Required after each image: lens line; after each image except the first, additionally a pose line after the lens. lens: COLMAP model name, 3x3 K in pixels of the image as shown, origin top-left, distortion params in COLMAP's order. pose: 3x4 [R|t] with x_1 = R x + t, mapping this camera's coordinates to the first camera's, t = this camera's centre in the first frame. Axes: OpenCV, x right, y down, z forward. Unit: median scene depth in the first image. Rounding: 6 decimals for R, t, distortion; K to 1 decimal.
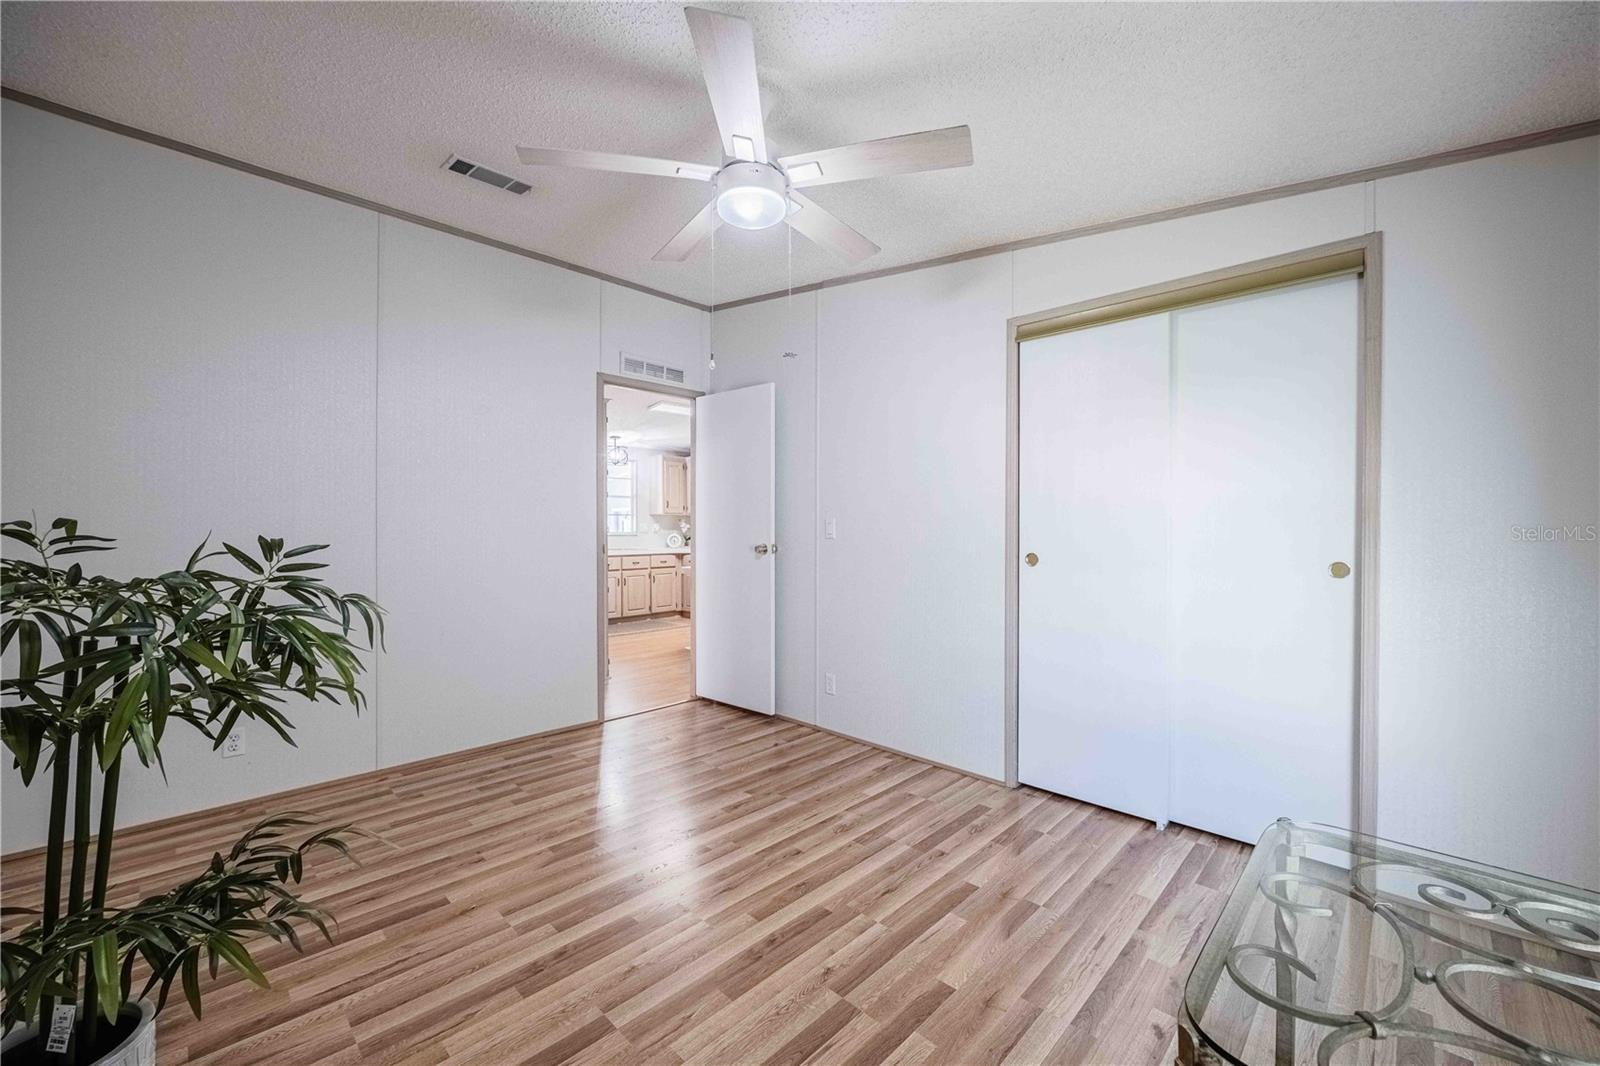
lens RADIAL K [[653.7, 0, 800.0], [0, 653.7, 533.0], [0, 0, 1]] dist [-0.000264, 0.000027]
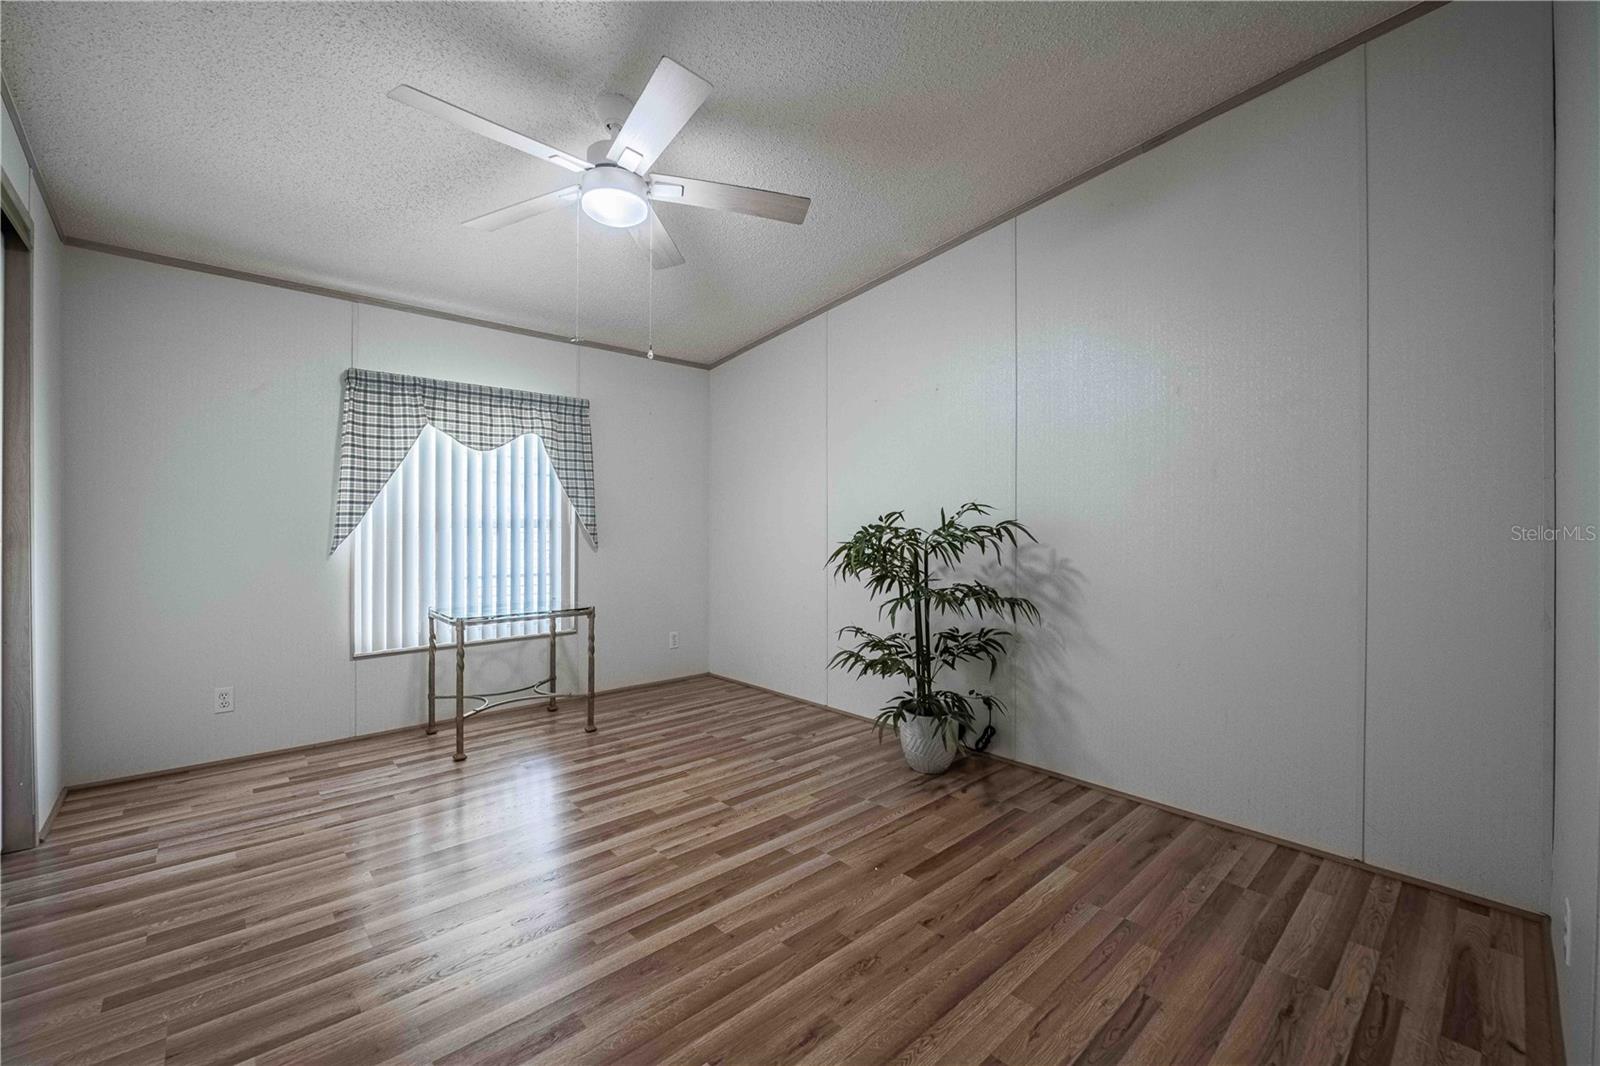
lens RADIAL K [[686.9, 0, 800.0], [0, 686.9, 533.0], [0, 0, 1]] dist [-0.000327, -0.000073]
pose [[-0.998732, -0.005786, 0.050005, -0.433418], [-0.004926, 0.999838, 0.017316, 0.021537], [-0.050097, 0.017048, -0.998599, 2.094012]]
